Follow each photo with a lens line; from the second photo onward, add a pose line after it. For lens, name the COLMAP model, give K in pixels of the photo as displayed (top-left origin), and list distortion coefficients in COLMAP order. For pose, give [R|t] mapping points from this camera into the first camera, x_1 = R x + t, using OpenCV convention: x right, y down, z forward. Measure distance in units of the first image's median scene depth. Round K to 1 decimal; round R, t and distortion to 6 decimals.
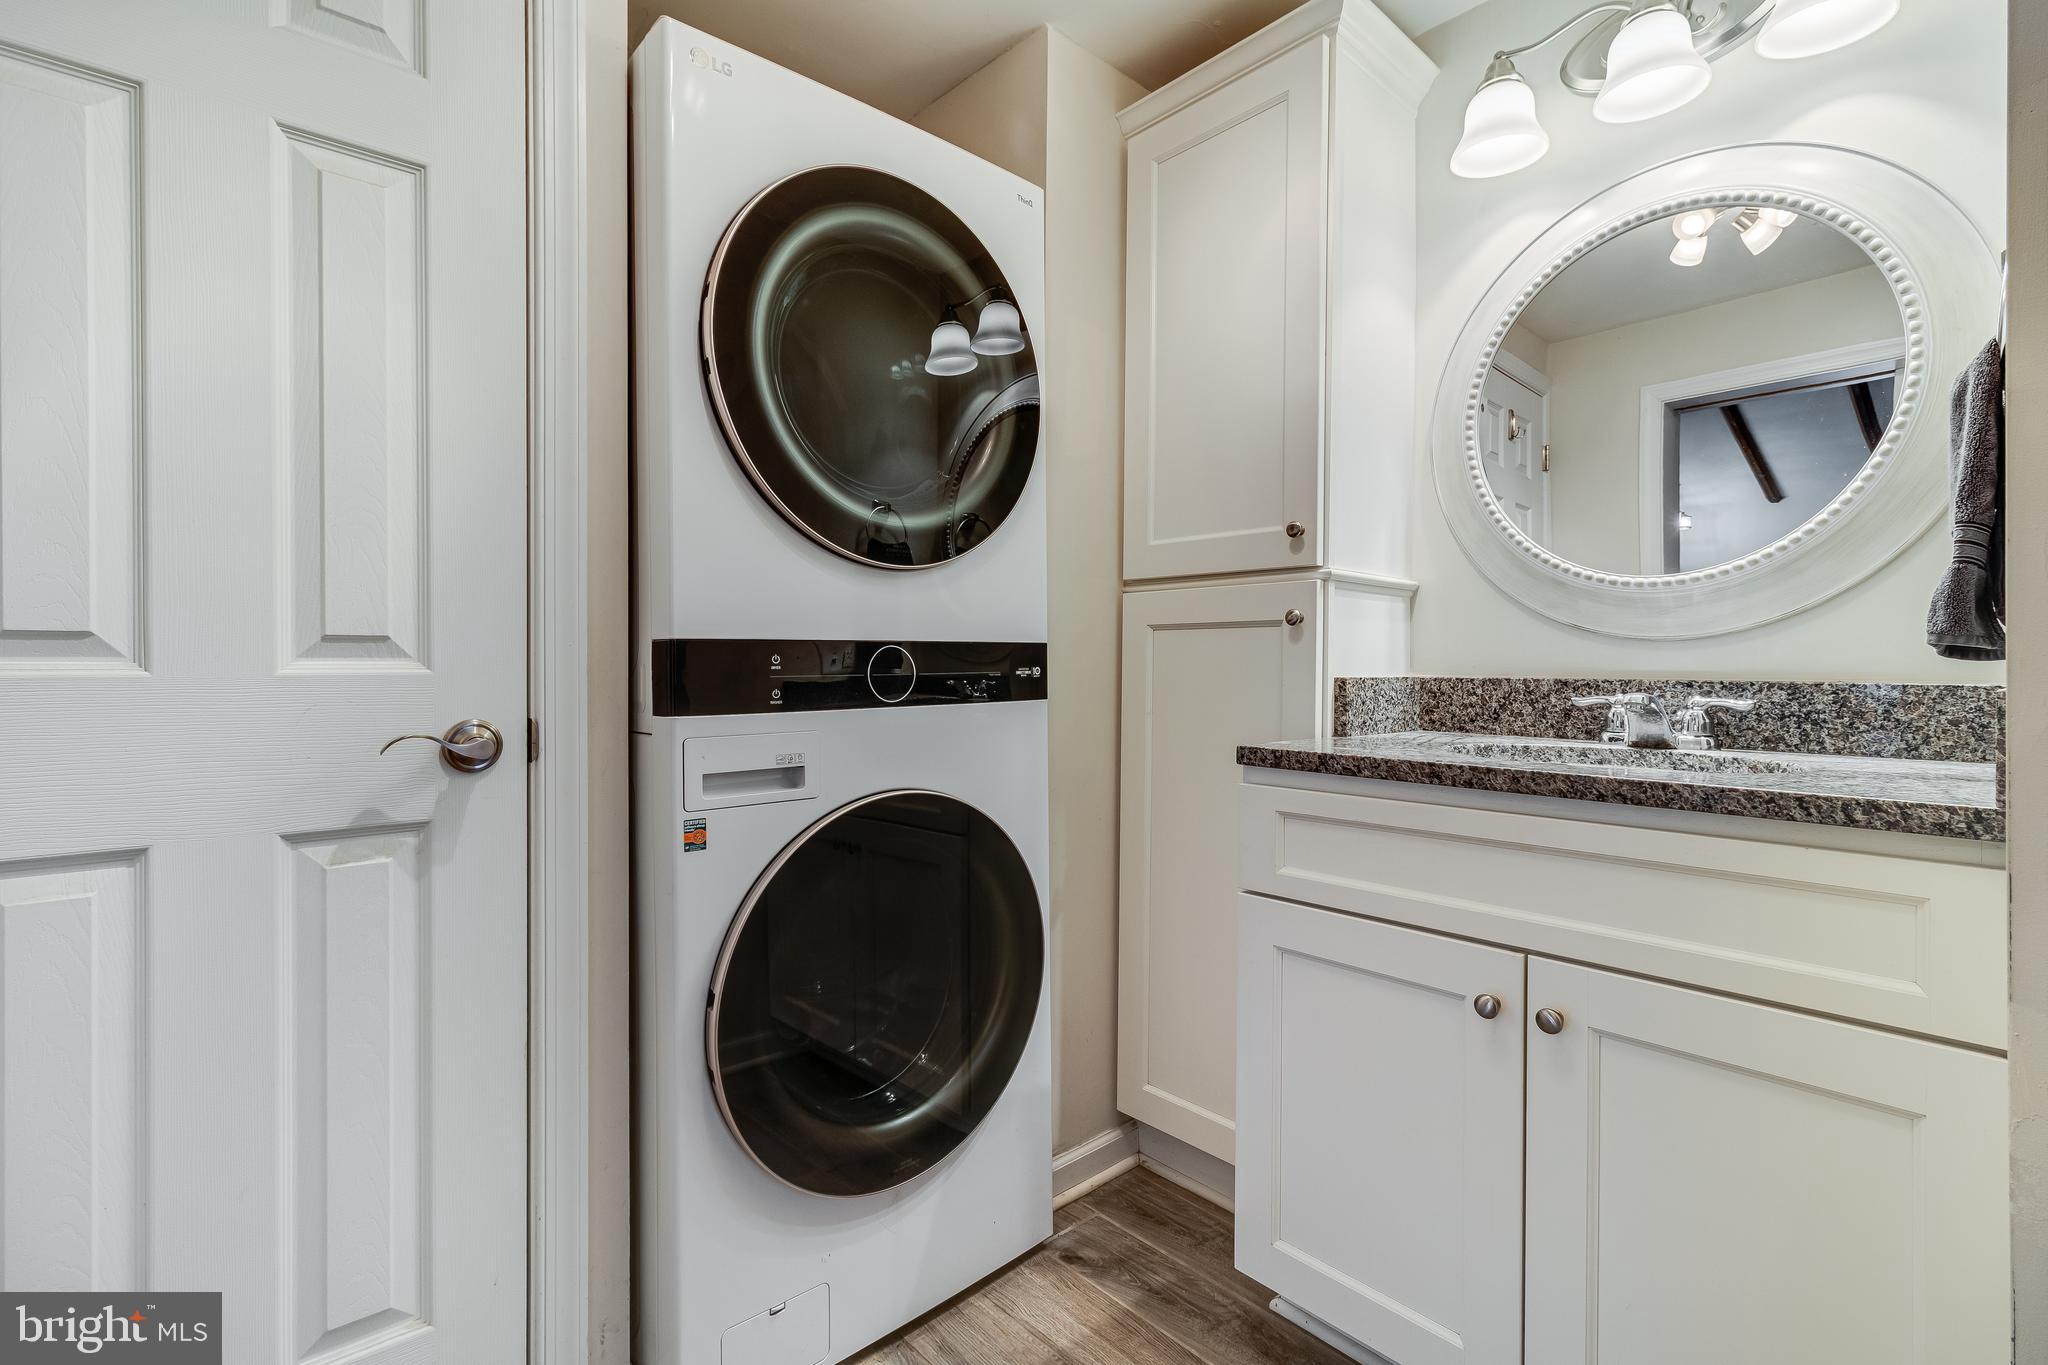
lens RADIAL K [[955.3, 0, 1025.9], [0, 955.3, 673.4], [0, 0, 1]] dist [0.002002, -0.000150]
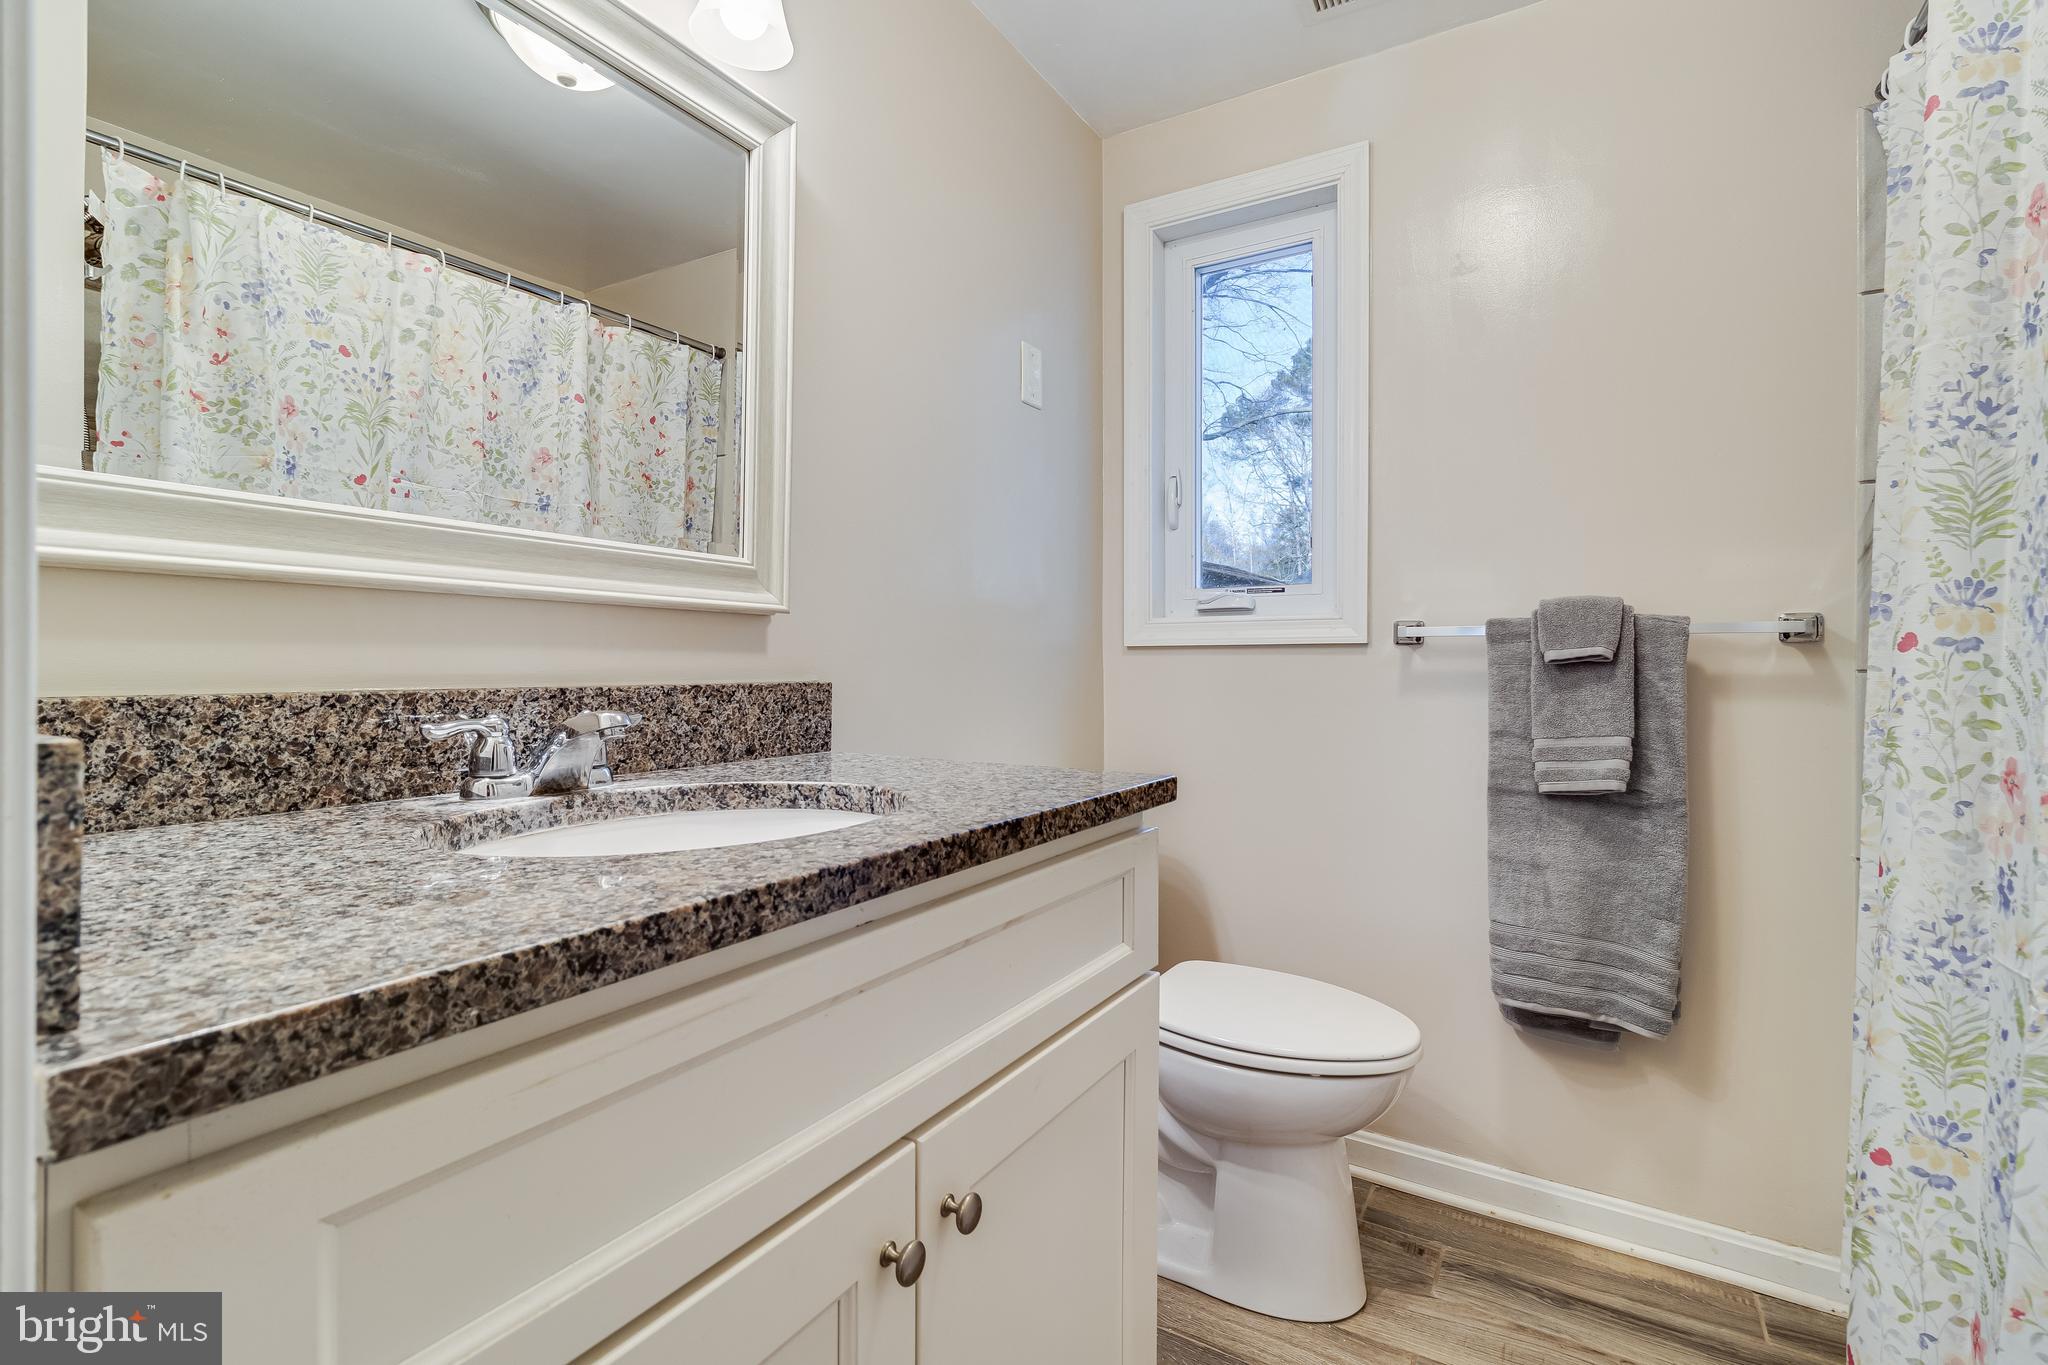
lens RADIAL K [[955.3, 0, 1025.9], [0, 955.3, 673.4], [0, 0, 1]] dist [0.002002, -0.000150]
pose [[-0.313587, -0.003776, 0.949552, -0.063759], [0.007016, 0.999956, 0.006293, -0.006176], [-0.949534, 0.008636, -0.313546, 0.863514]]
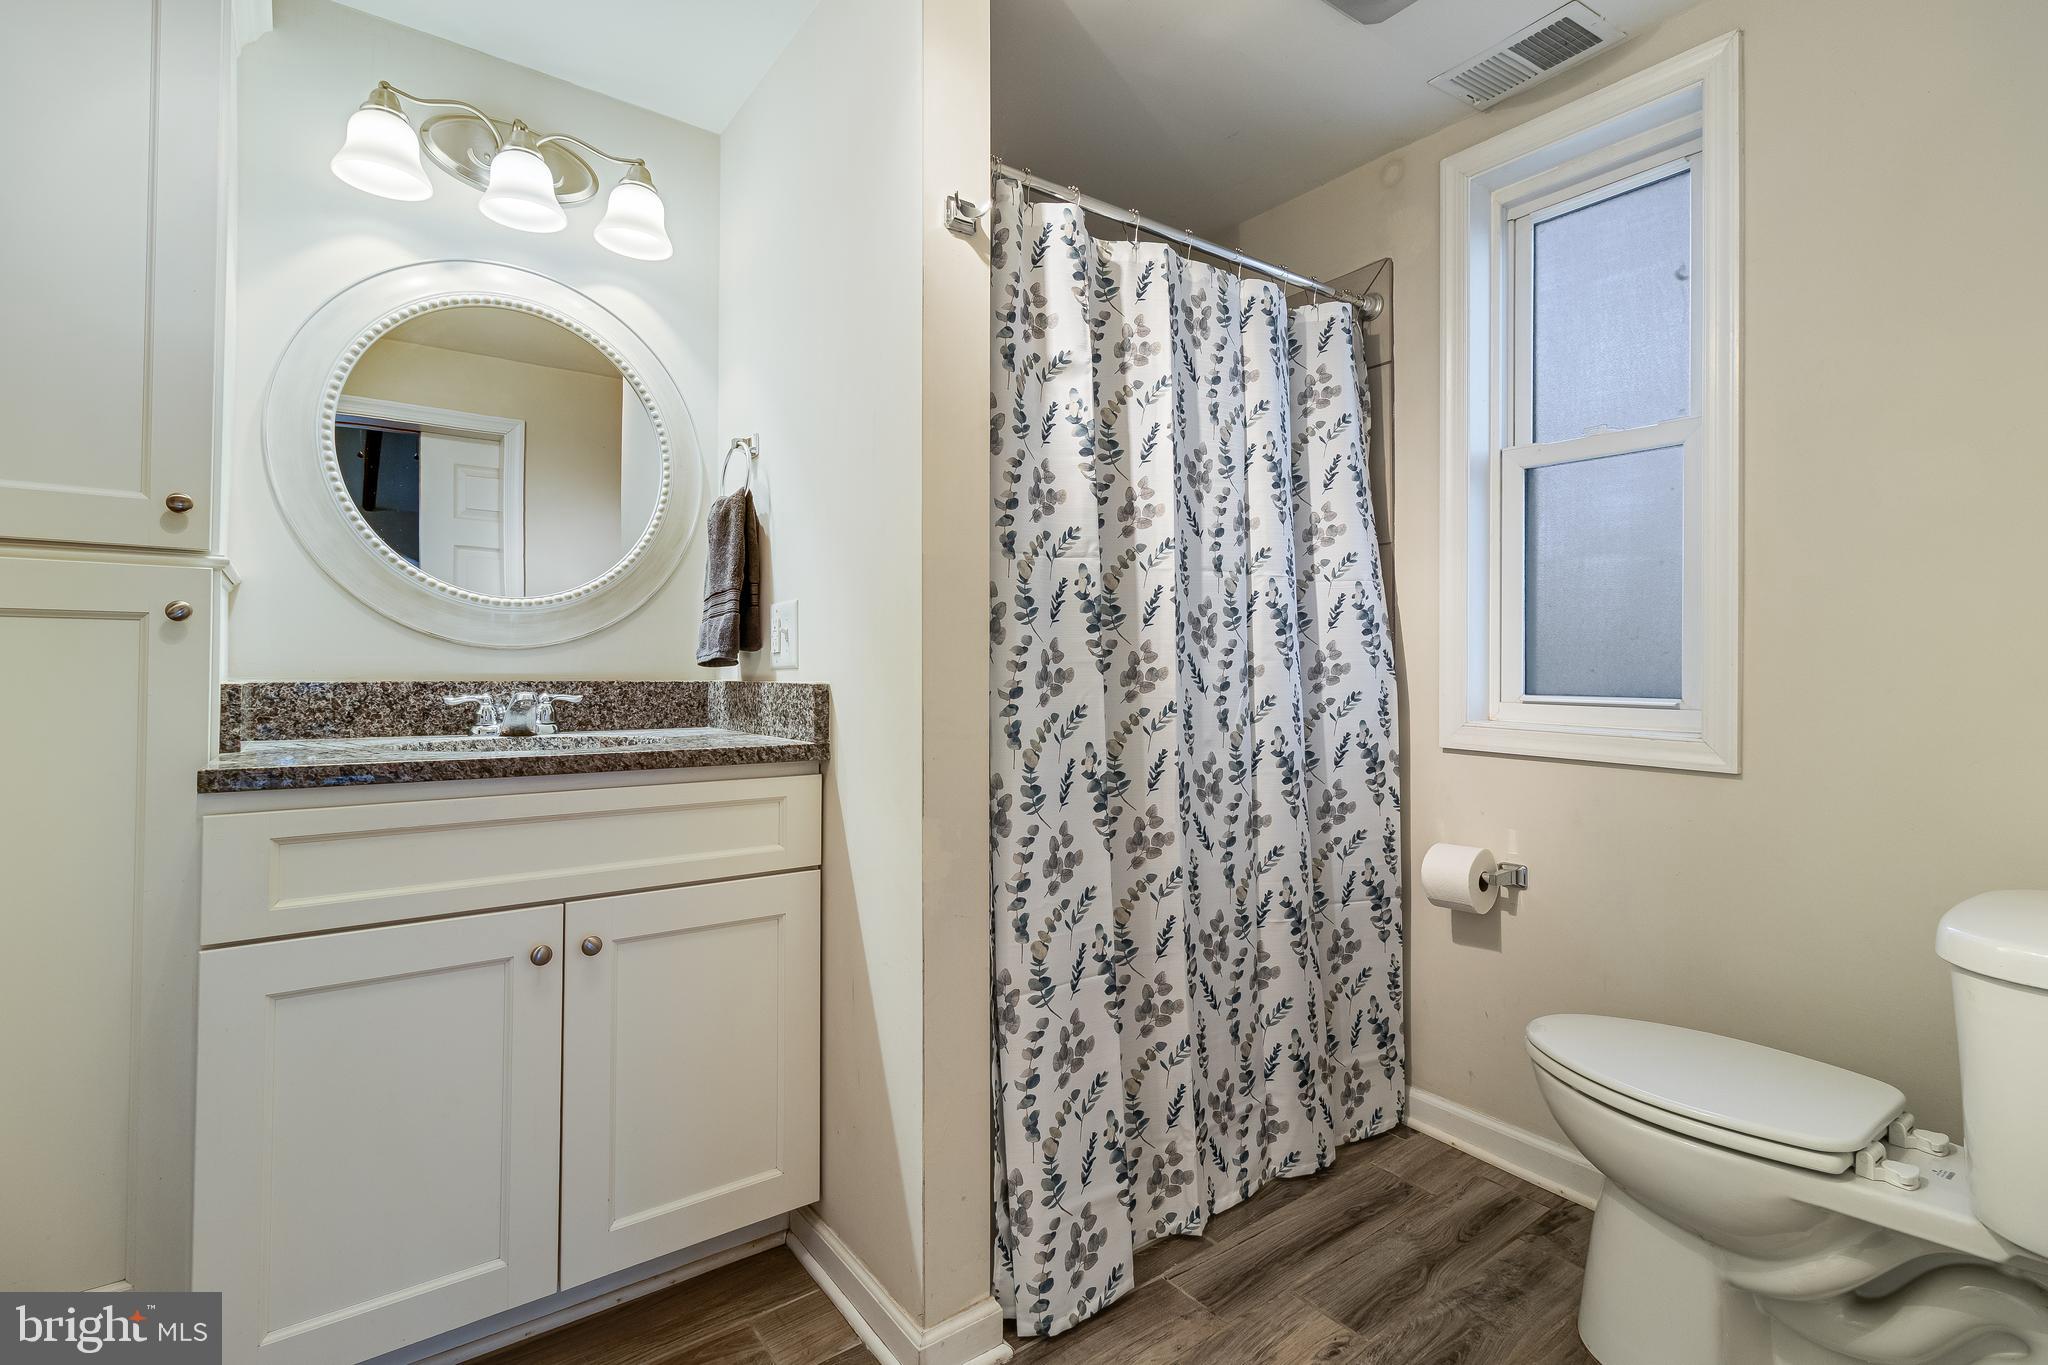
lens RADIAL K [[955.3, 0, 1025.9], [0, 955.3, 673.4], [0, 0, 1]] dist [0.002002, -0.000150]
pose [[0.072488, -0.006841, 0.997346, -0.519343], [0.004821, 0.999967, 0.006509, -0.008062], [-0.997358, 0.004336, 0.072518, 0.237274]]
